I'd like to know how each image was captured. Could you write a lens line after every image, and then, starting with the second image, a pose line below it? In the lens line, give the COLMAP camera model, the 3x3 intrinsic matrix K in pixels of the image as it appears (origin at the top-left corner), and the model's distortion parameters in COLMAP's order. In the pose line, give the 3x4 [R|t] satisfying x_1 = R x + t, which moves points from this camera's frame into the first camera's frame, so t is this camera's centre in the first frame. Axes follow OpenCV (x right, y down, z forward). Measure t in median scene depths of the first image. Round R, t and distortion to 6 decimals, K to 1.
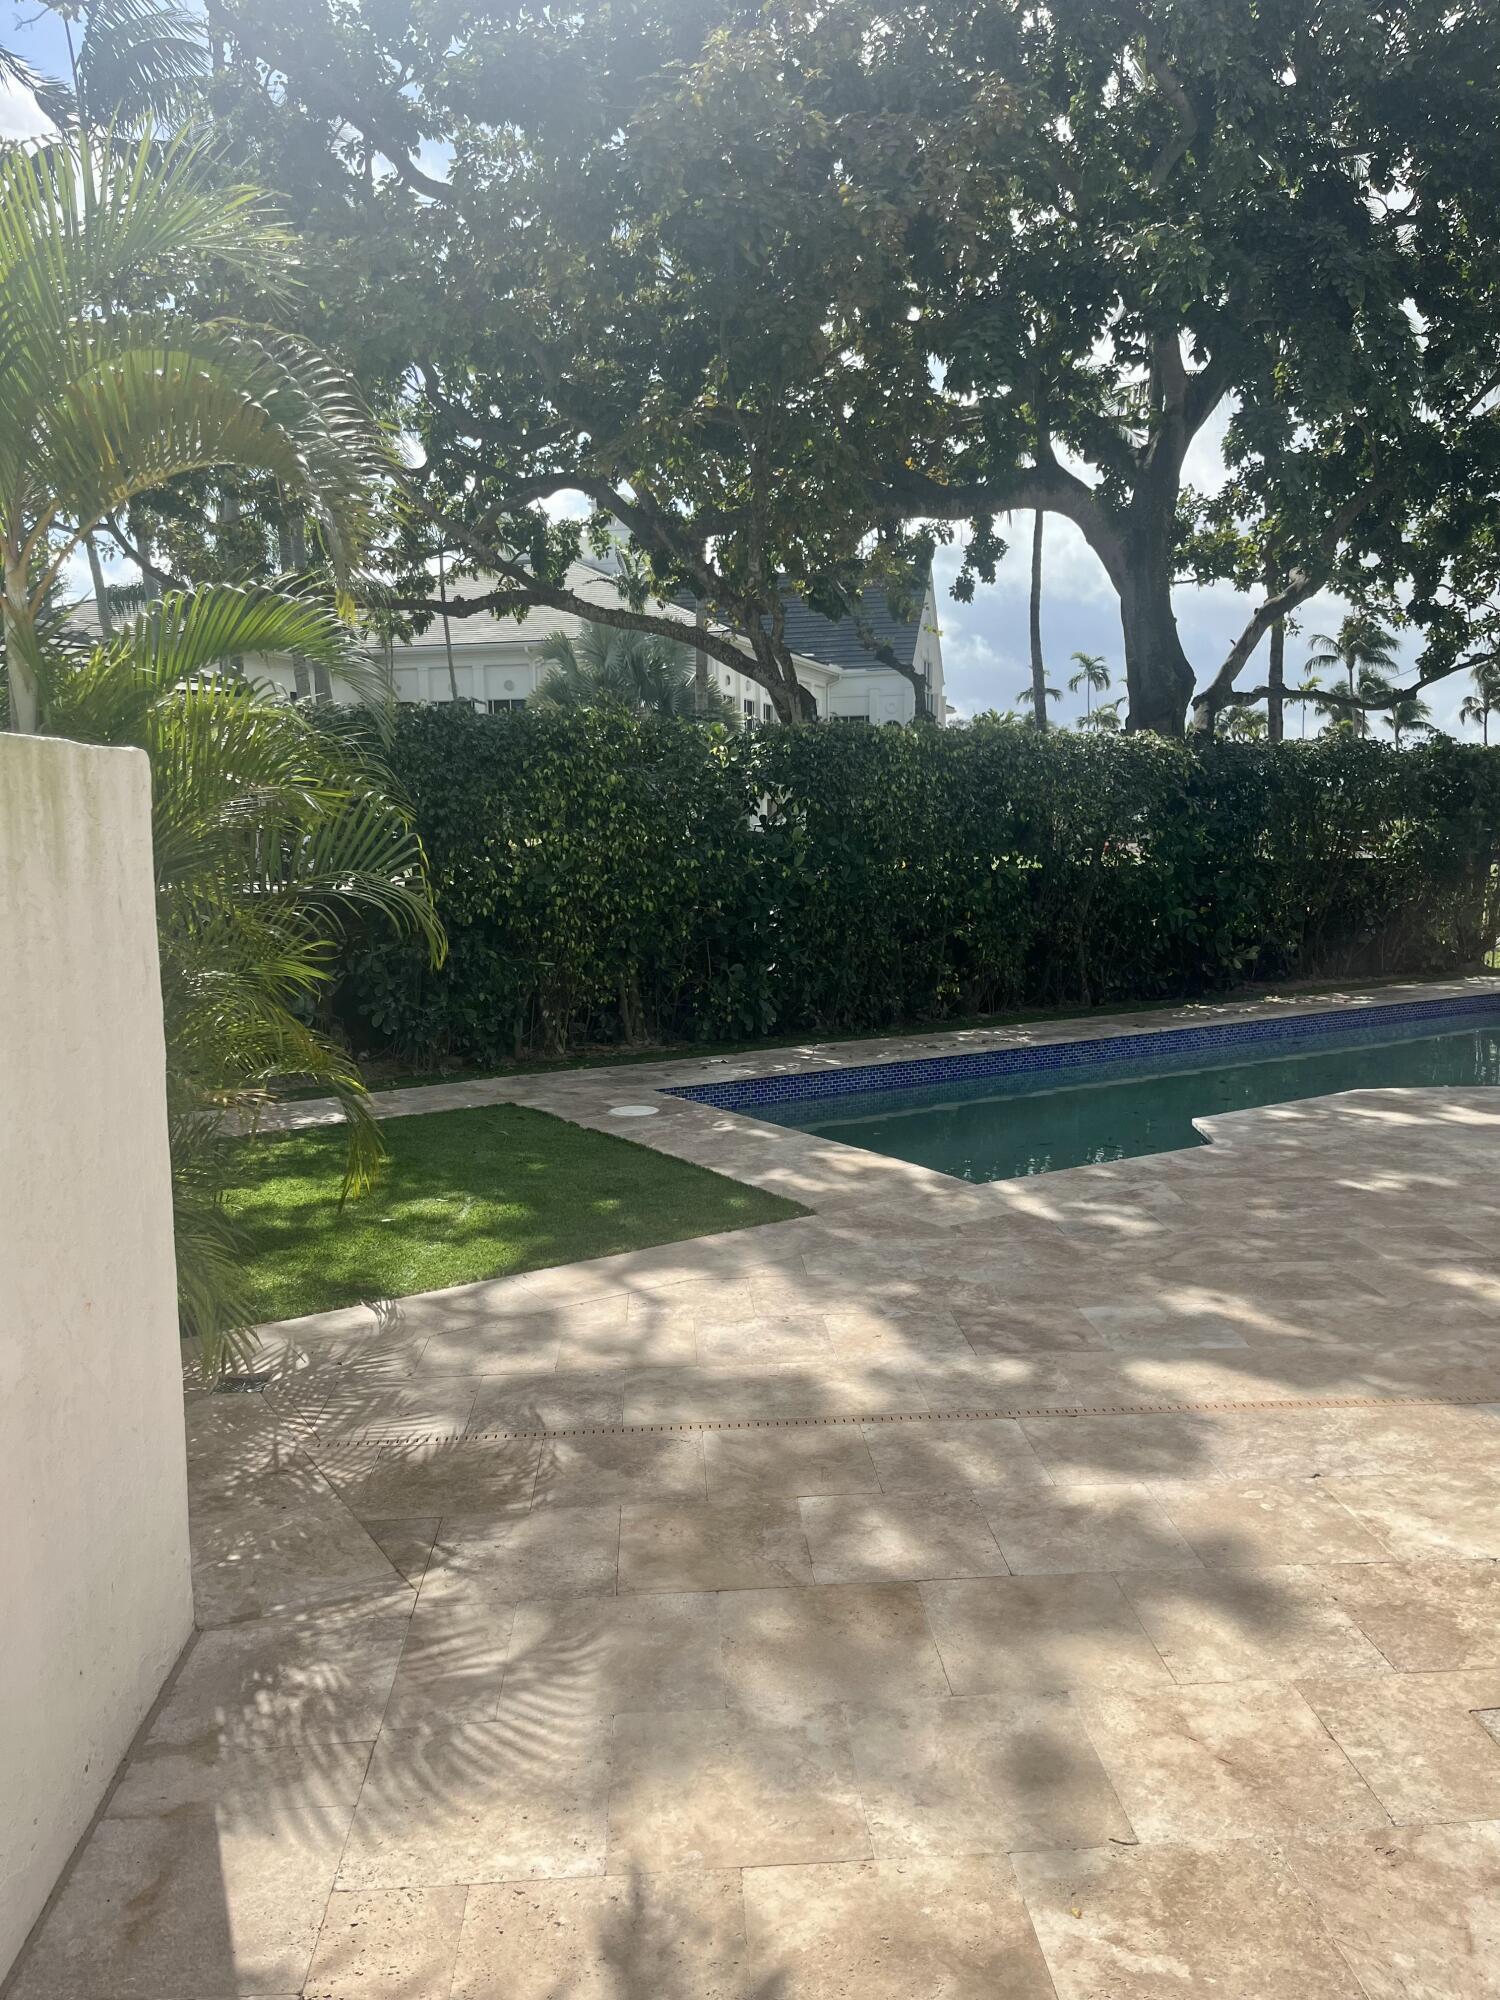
lens RADIAL K [[1481.1, 0, 738.7], [0, 1481.1, 1001.9], [0, 0, 1]] dist [0.071063, -0.108722]
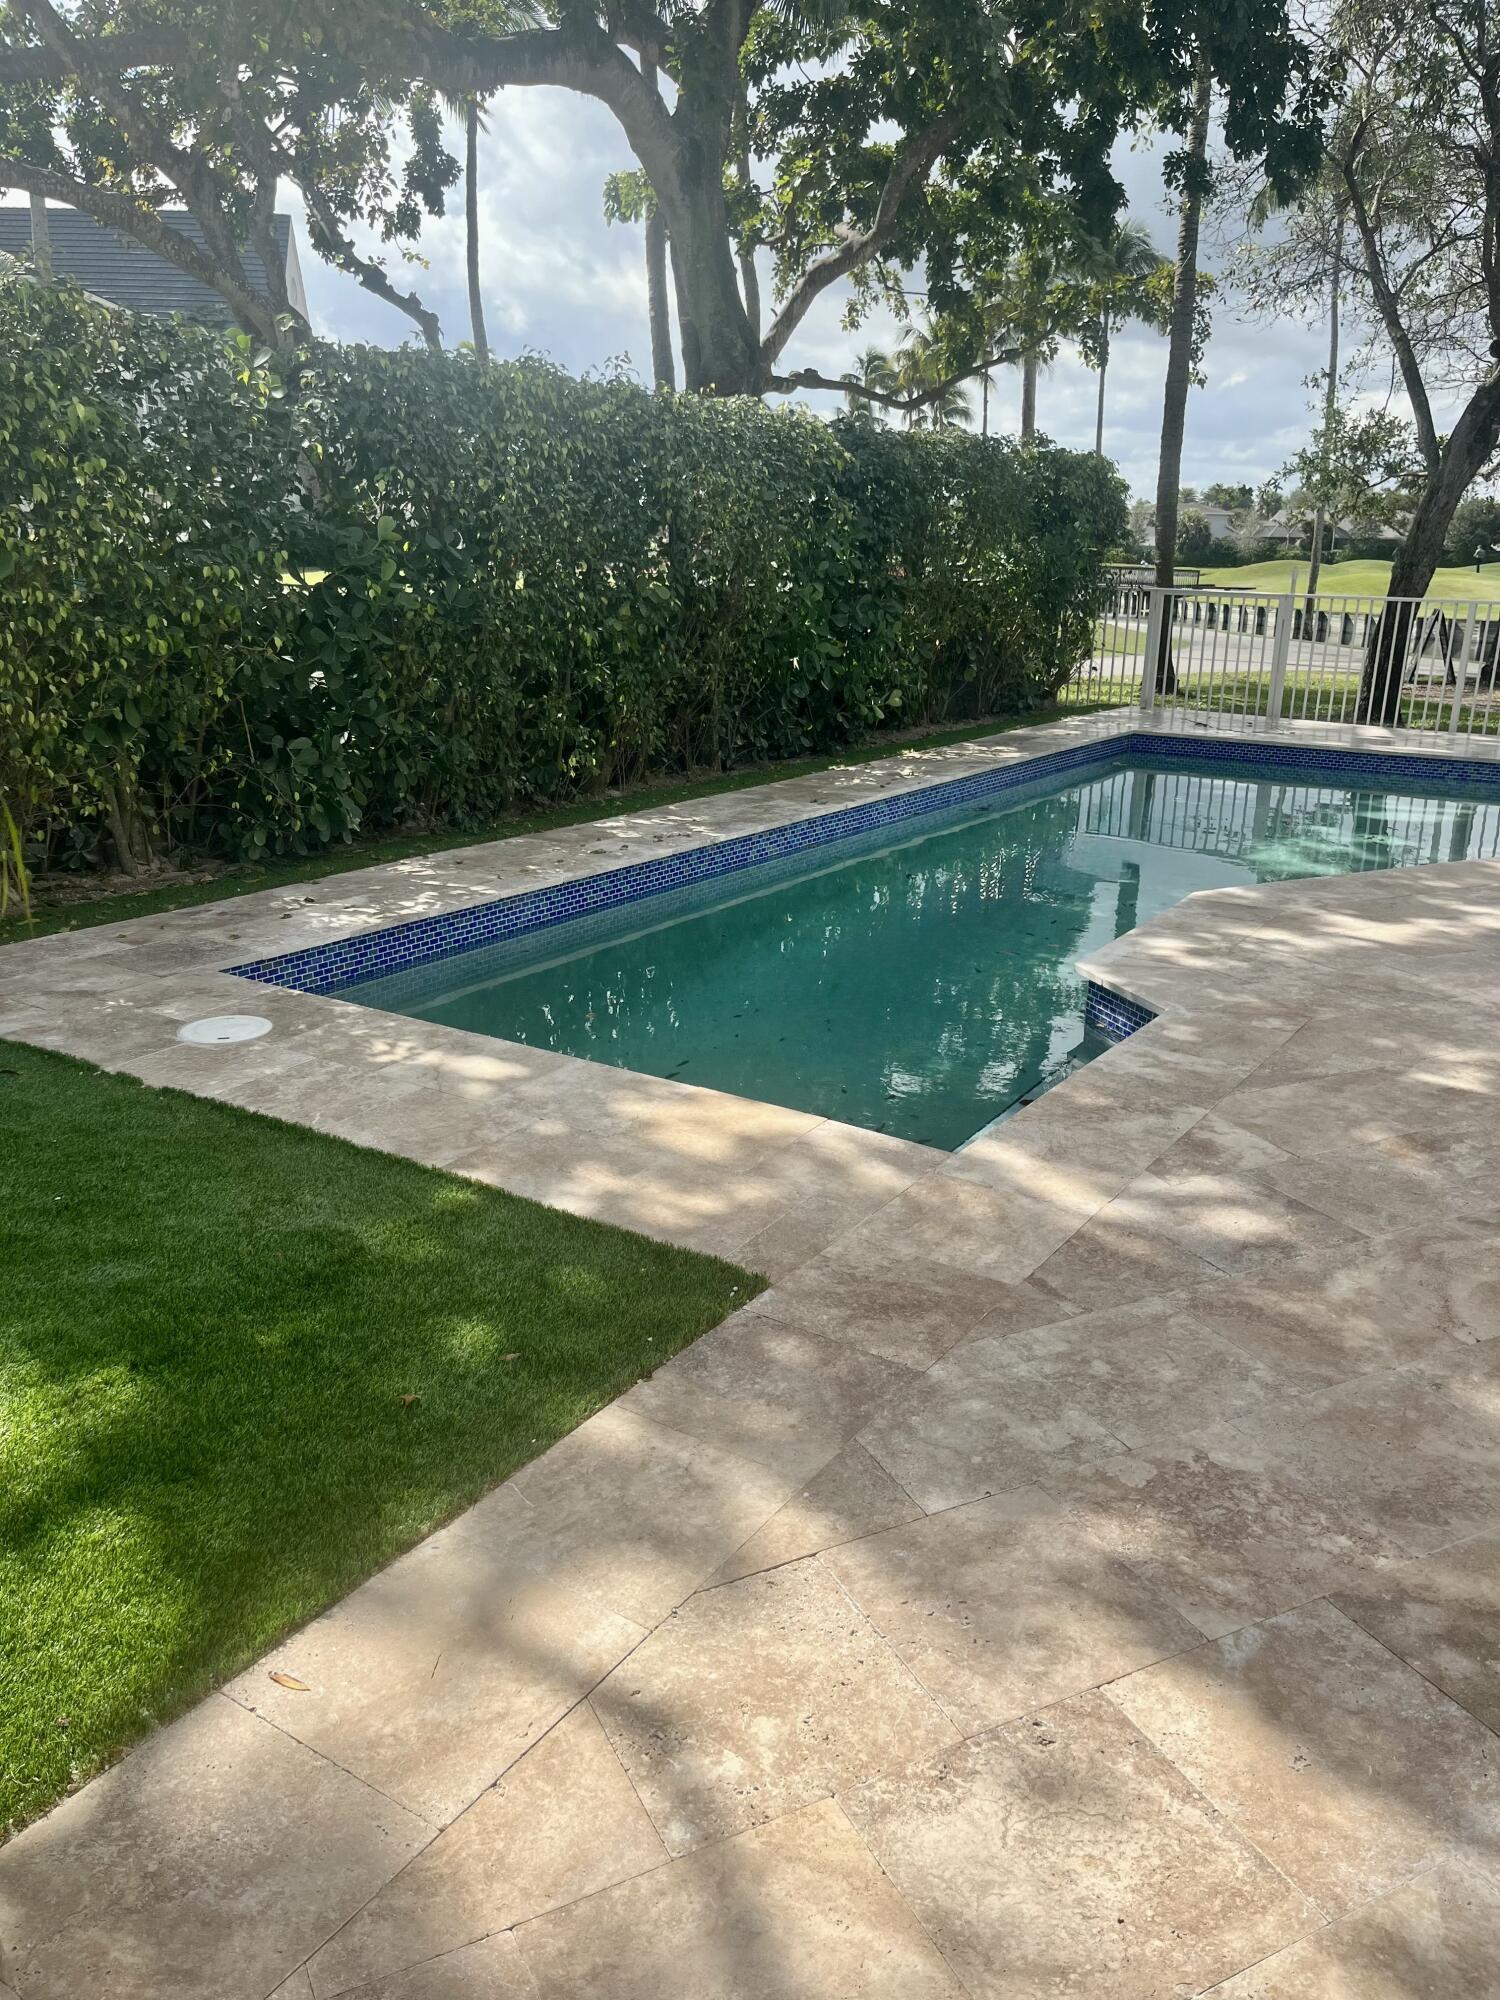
lens RADIAL K [[1481.1, 0, 750.0], [0, 1481.1, 1000.0], [0, 0, 1]] dist [0.068002, -0.103559]
pose [[0.914553, -0.095792, 0.392959, -0.090871], [0.022491, 0.982091, 0.187060, -0.031969], [-0.403841, -0.162238, 0.900329, 0.341543]]
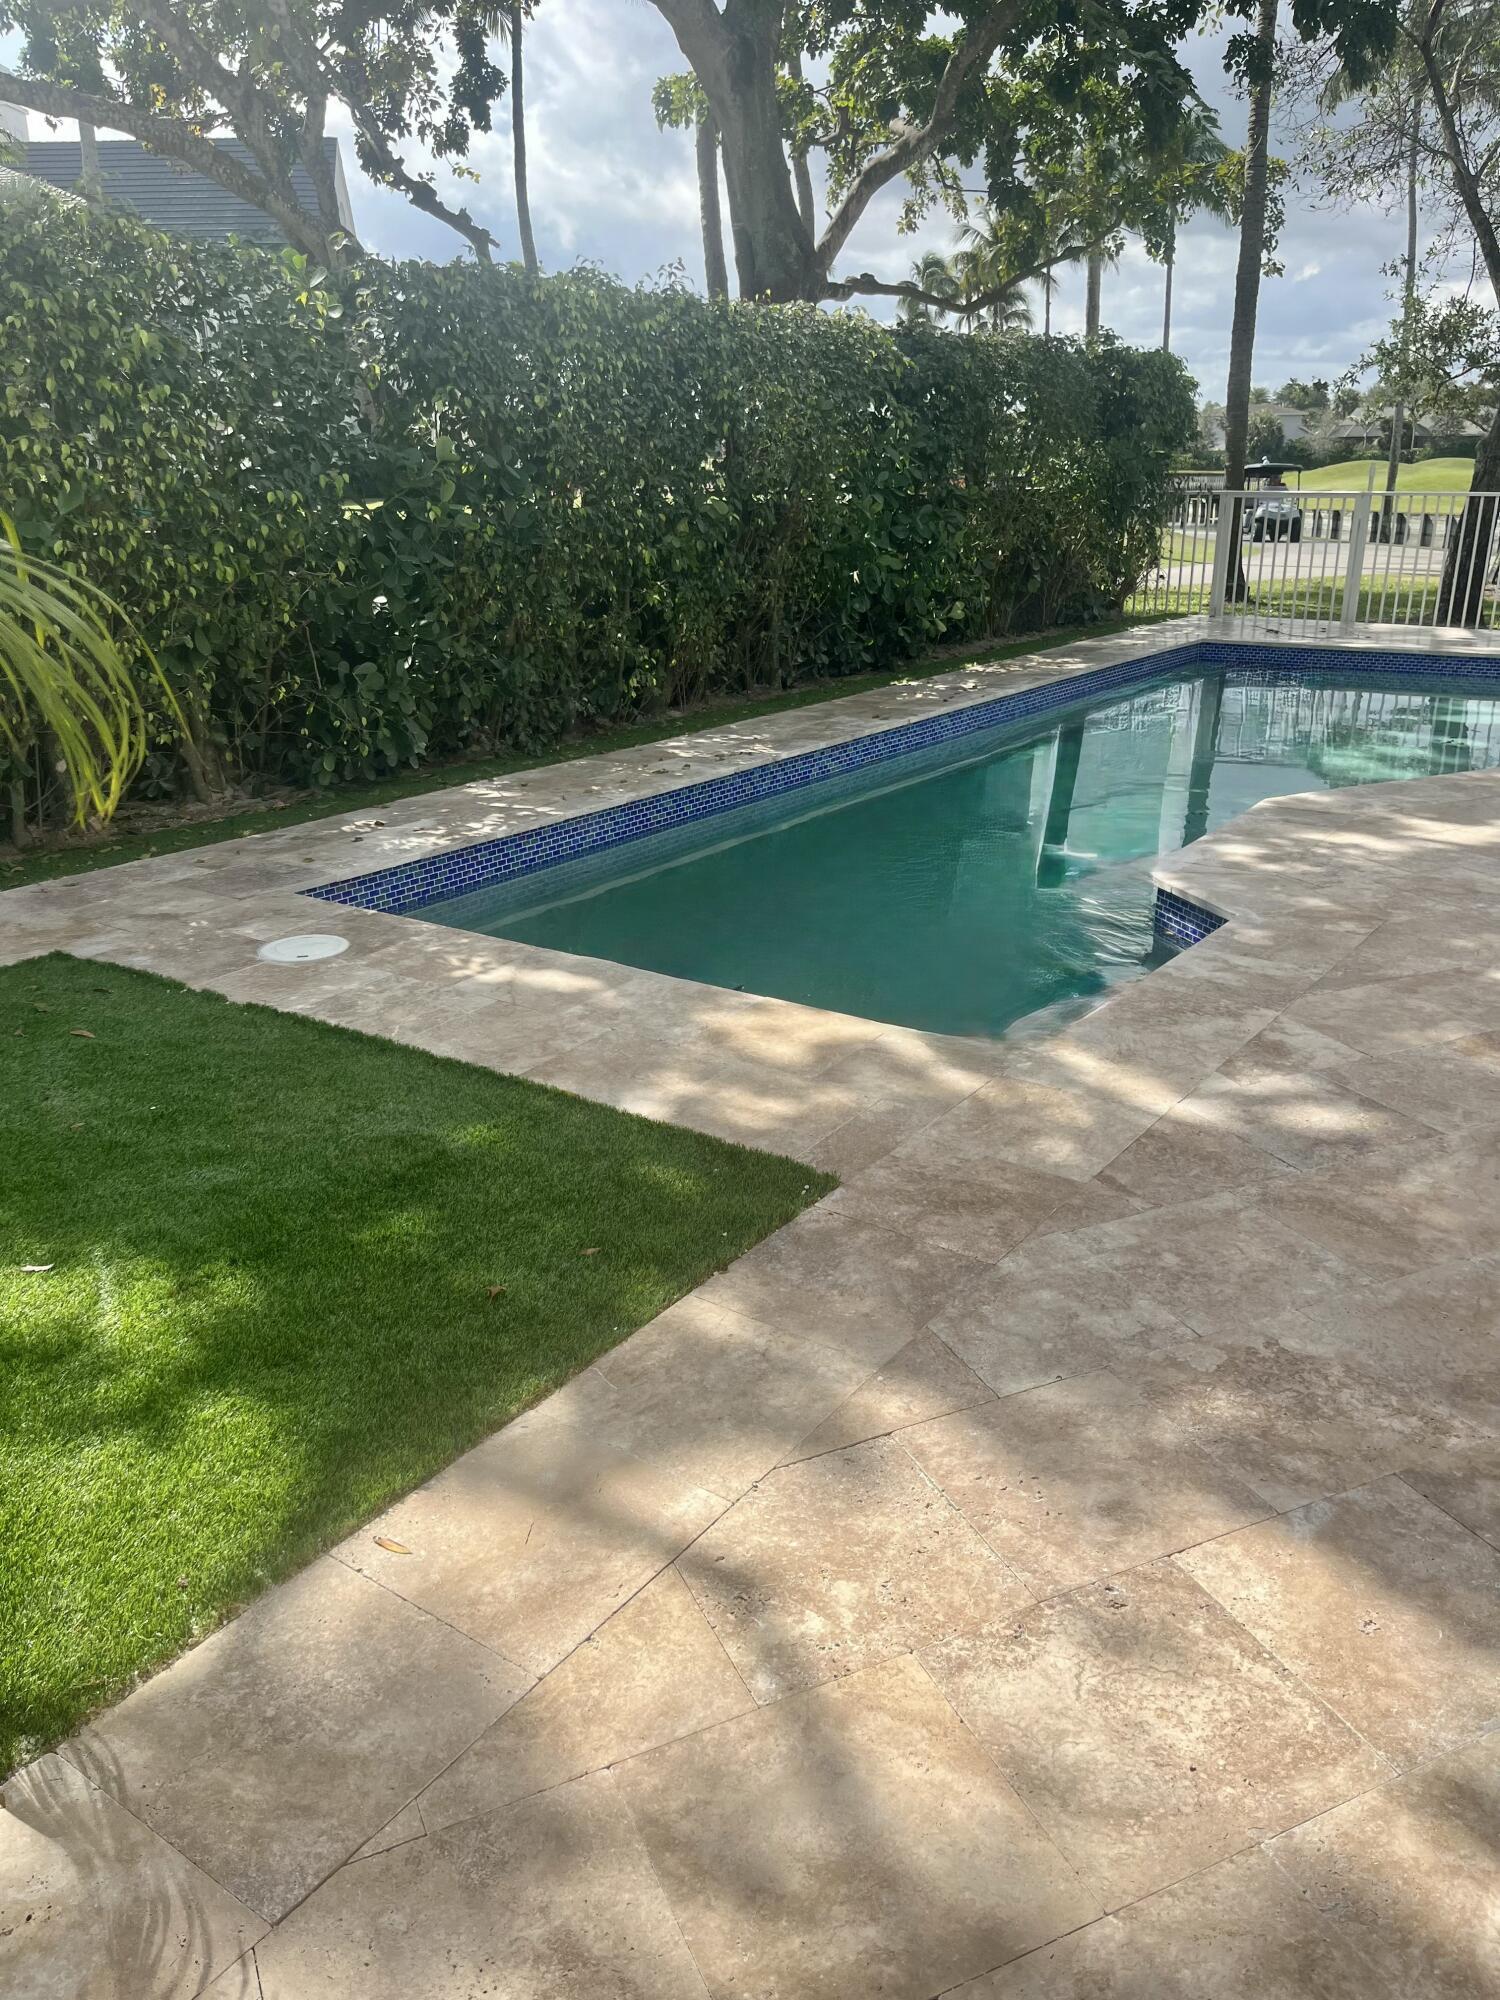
lens RADIAL K [[1481.1, 0, 738.7], [0, 1481.1, 1001.9], [0, 0, 1]] dist [0.071063, -0.108722]
pose [[0.931078, -0.126904, 0.342037, -0.094358], [0.046564, 0.971220, 0.233589, -0.027735], [-0.361837, -0.201563, 0.910190, 0.337452]]
